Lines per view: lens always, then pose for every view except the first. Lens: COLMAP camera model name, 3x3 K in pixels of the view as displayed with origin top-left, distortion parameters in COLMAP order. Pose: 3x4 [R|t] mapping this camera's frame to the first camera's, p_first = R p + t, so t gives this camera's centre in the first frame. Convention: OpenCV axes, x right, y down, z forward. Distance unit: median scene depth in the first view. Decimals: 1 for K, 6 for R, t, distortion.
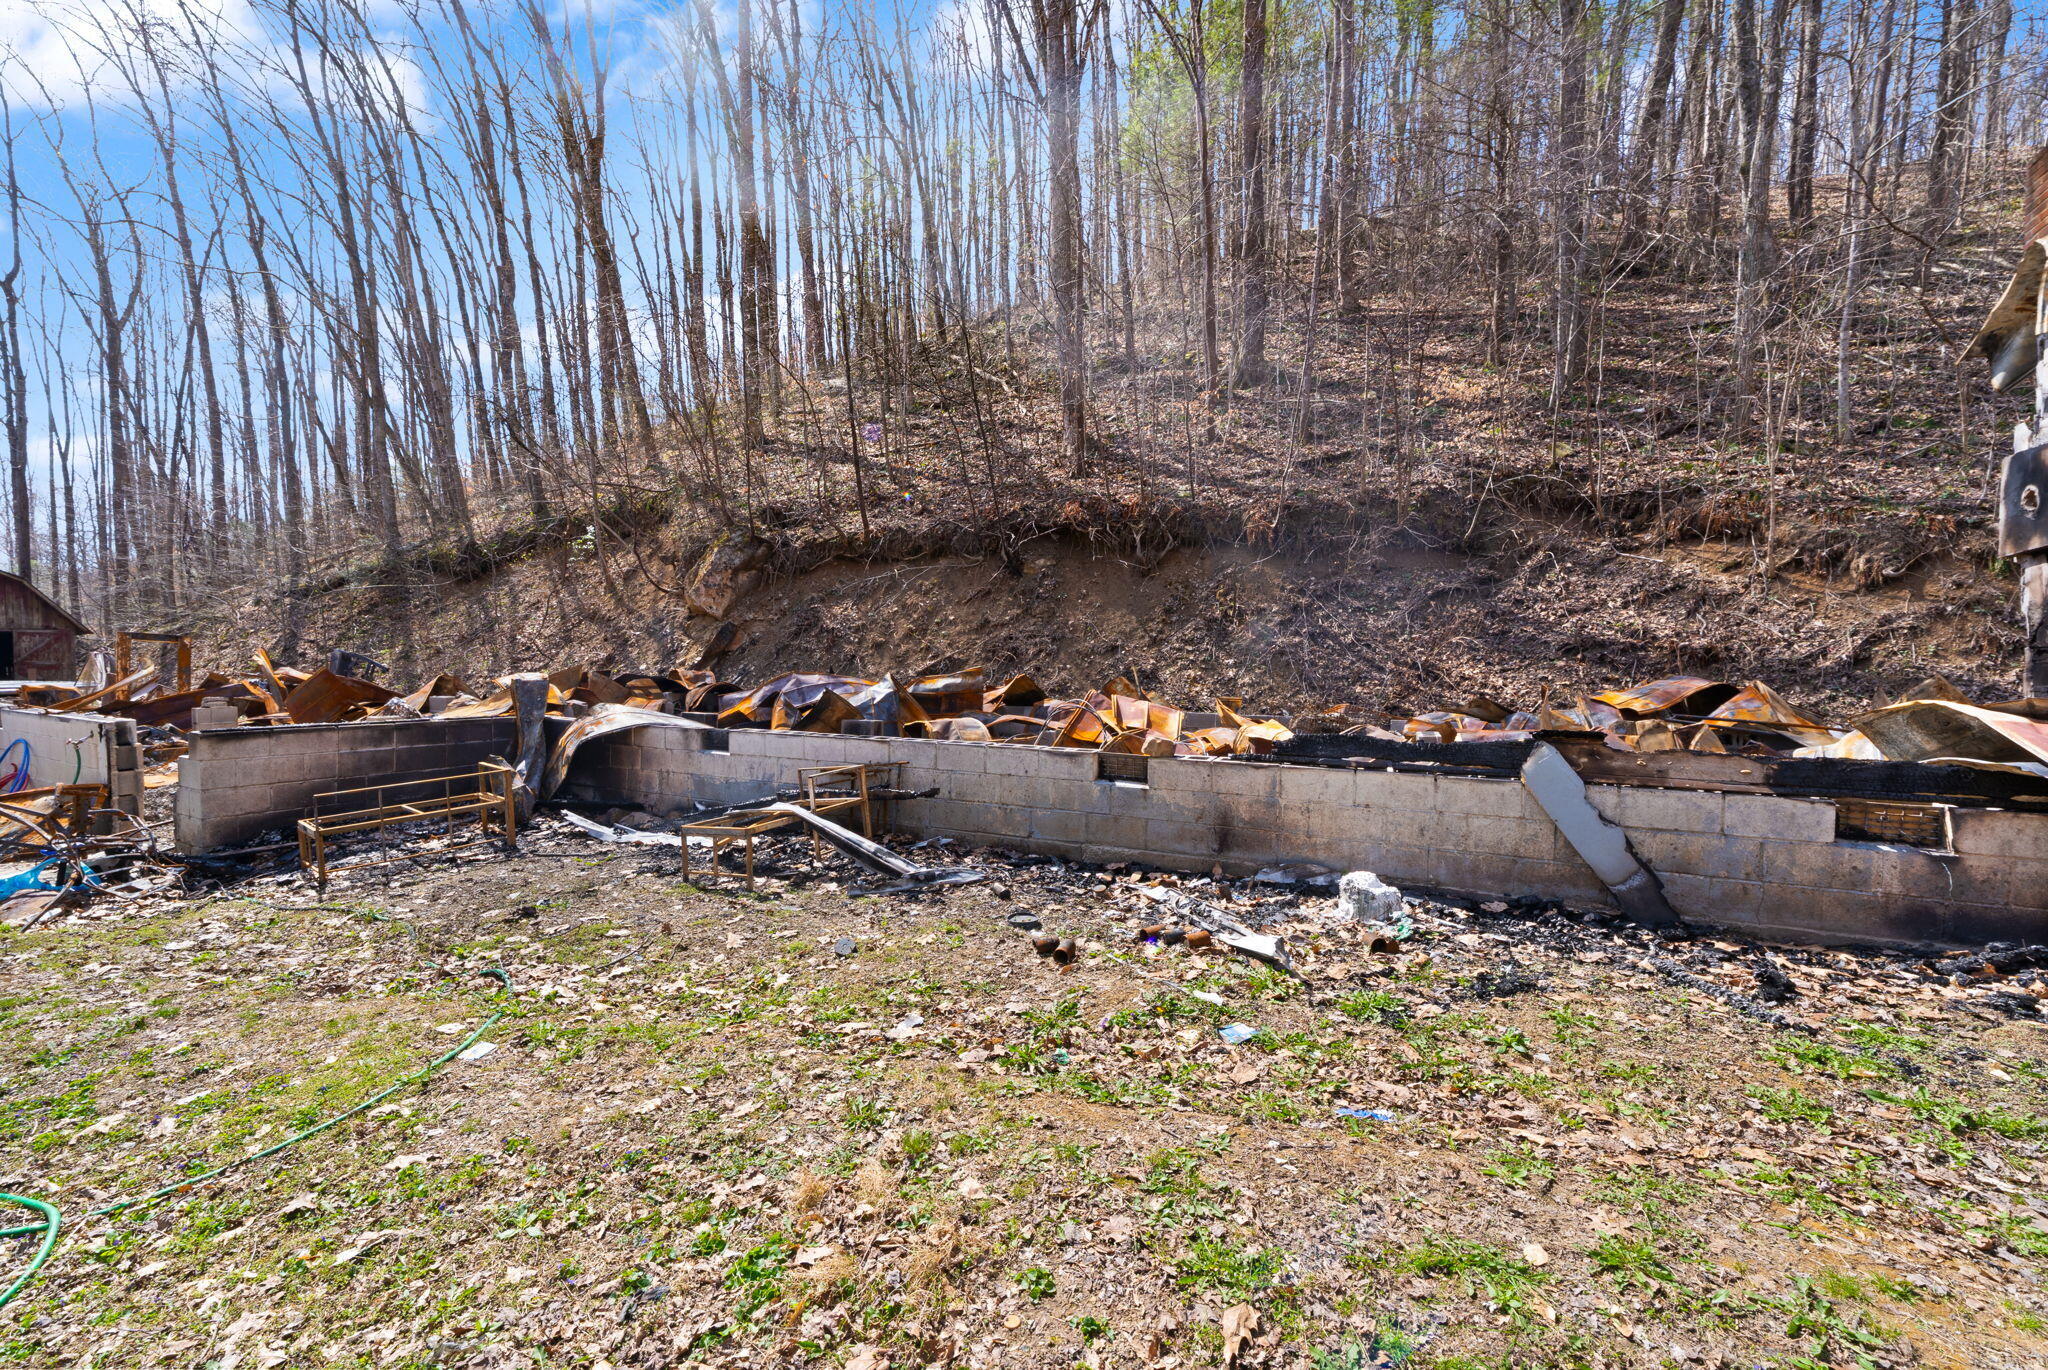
lens RADIAL K [[859.6, 0, 1024.0], [0, 859.6, 685.0], [0, 0, 1]] dist [0.000489, -0.000496]
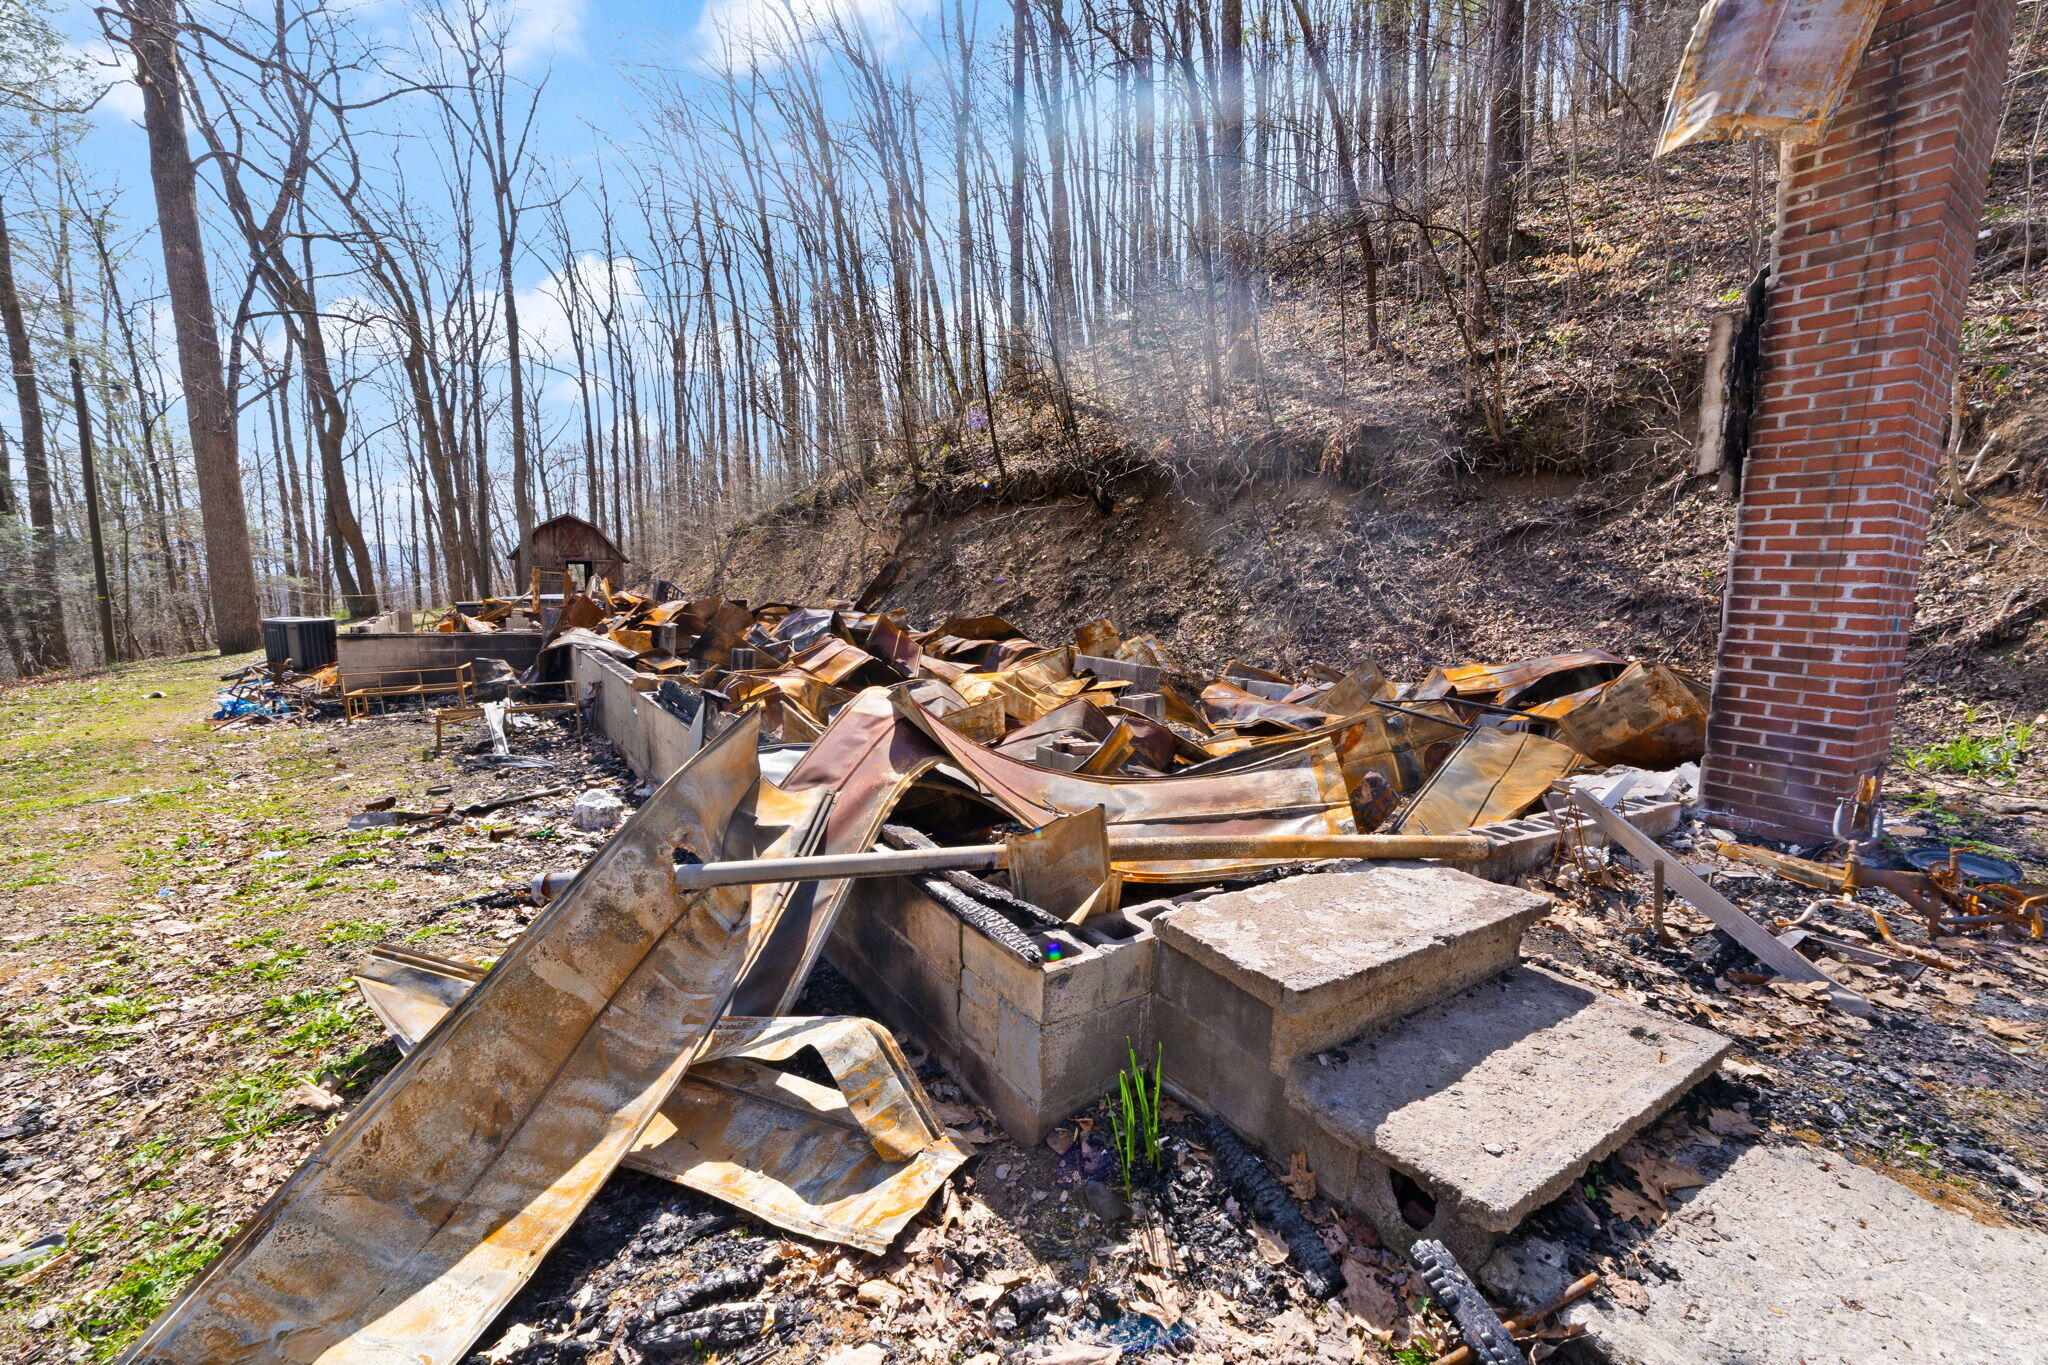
lens RADIAL K [[859.6, 0, 1024.0], [0, 859.6, 682.5], [0, 0, 1]] dist [0.000489, -0.000496]
pose [[0.865720, 0.072593, -0.495237, 0.584114], [-0.028818, 0.995015, 0.095474, -0.033198], [0.499699, -0.068382, 0.863496, 0.085222]]
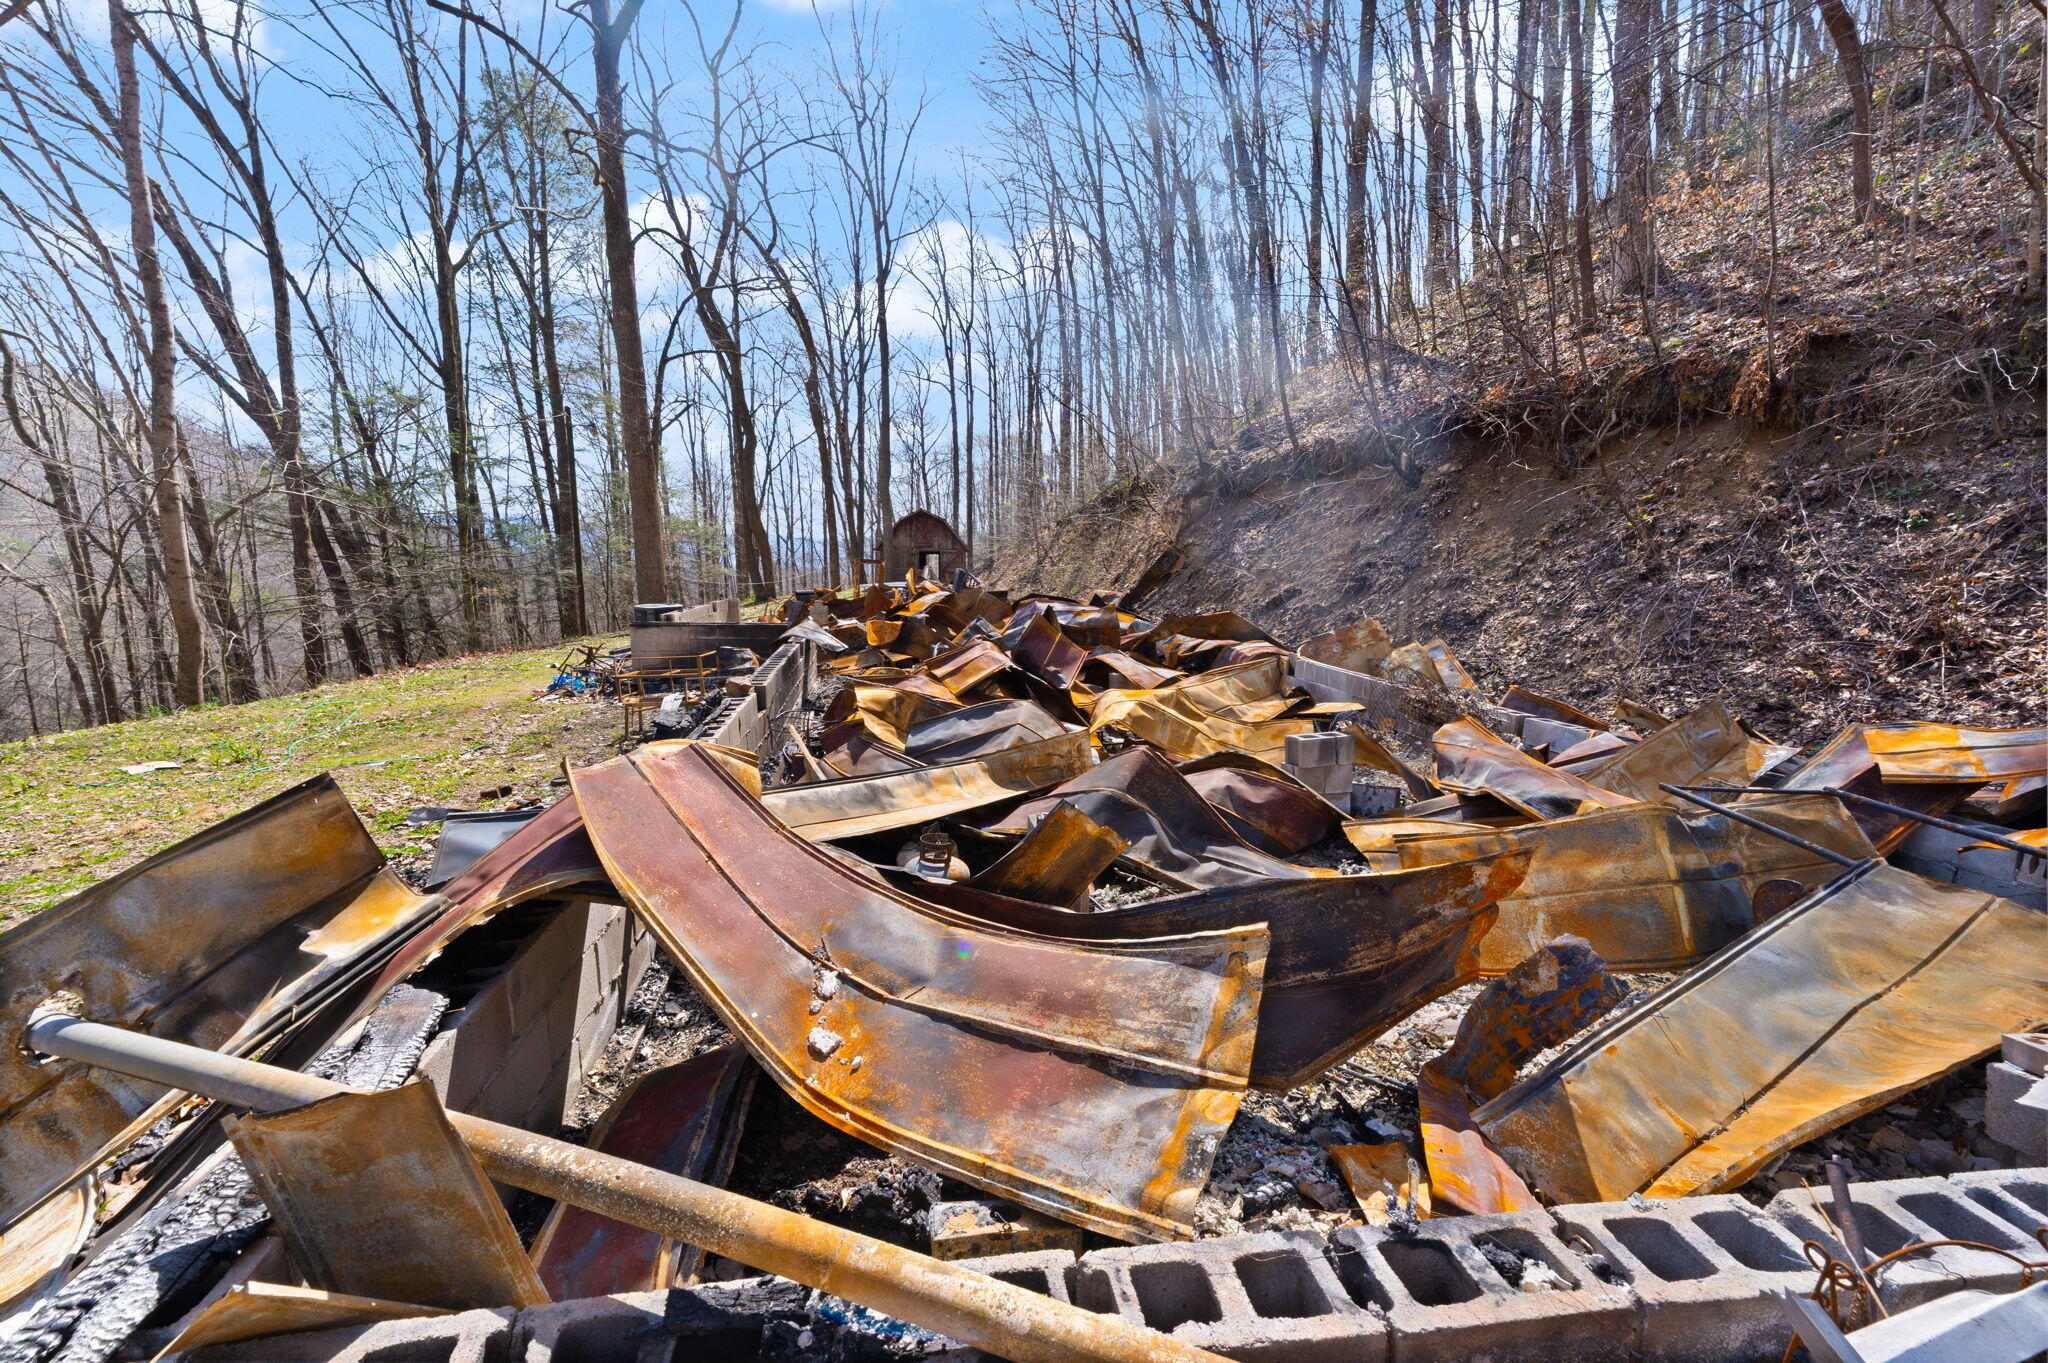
lens RADIAL K [[850.3, 0, 1005.5], [0, 850.3, 675.8], [0, 0, 1]] dist [0.001634, -0.000435]
pose [[0.572968, 0.113584, -0.811669, 0.619903], [-0.027189, 0.992439, 0.119688, -0.048249], [0.819127, -0.046509, 0.571724, 0.284937]]
